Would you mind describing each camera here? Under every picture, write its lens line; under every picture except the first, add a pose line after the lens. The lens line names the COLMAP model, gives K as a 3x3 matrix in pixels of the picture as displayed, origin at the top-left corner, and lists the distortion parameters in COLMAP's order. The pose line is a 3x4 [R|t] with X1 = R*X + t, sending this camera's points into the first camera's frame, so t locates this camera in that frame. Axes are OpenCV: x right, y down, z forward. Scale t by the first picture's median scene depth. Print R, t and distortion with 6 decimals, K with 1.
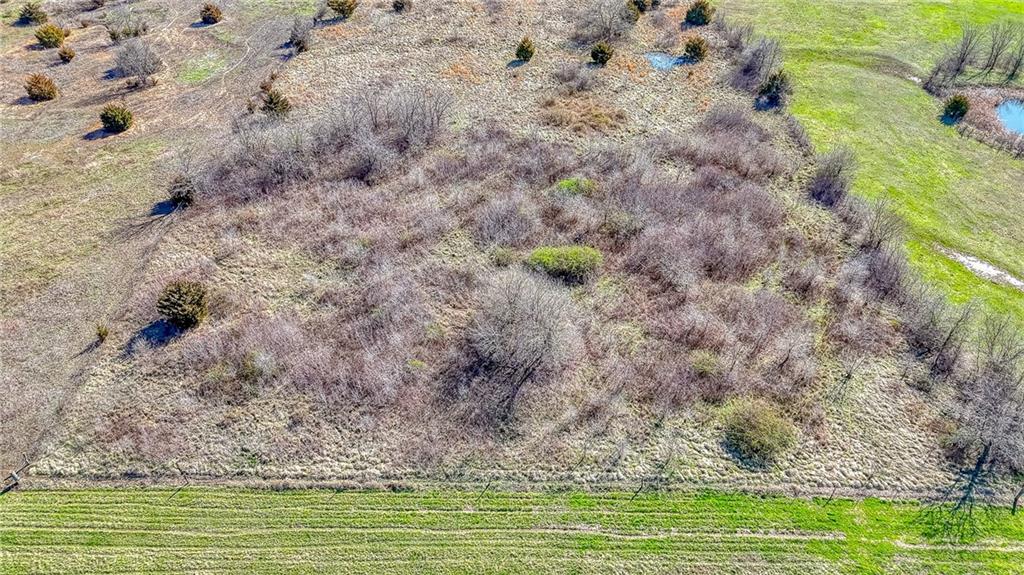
lens RADIAL K [[748.1, 0, 515.6], [0, 748.1, 285.6], [0, 0, 1]] dist [0.099124, -0.100509]
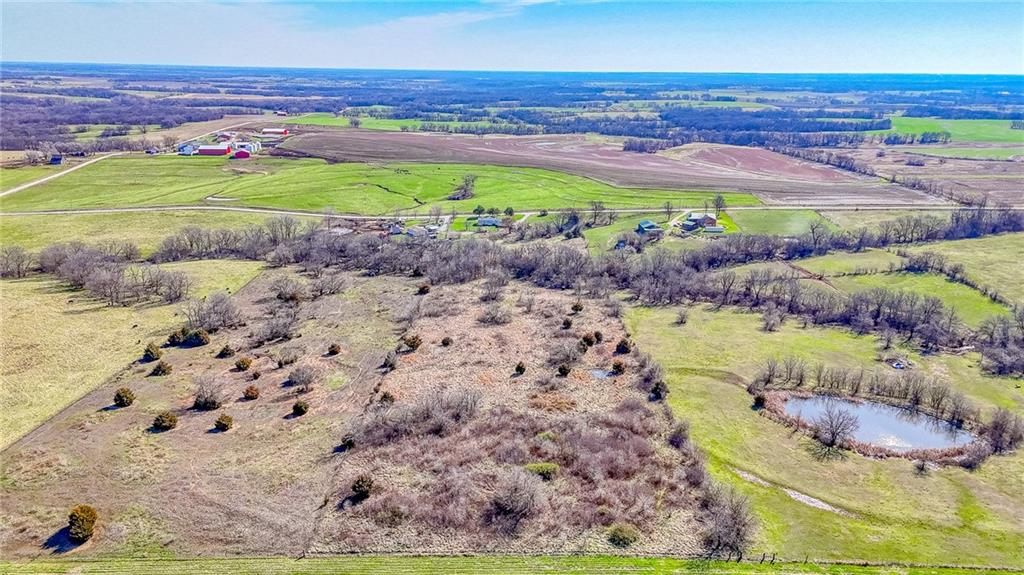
lens RADIAL K [[748.1, 0, 515.6], [0, 748.1, 285.6], [0, 0, 1]] dist [0.099124, -0.100509]
pose [[0.999981, -0.003074, 0.005273, -0.011199], [0.004884, 0.921177, -0.389114, 0.266141], [-0.003662, 0.389132, 0.921175, -0.955345]]
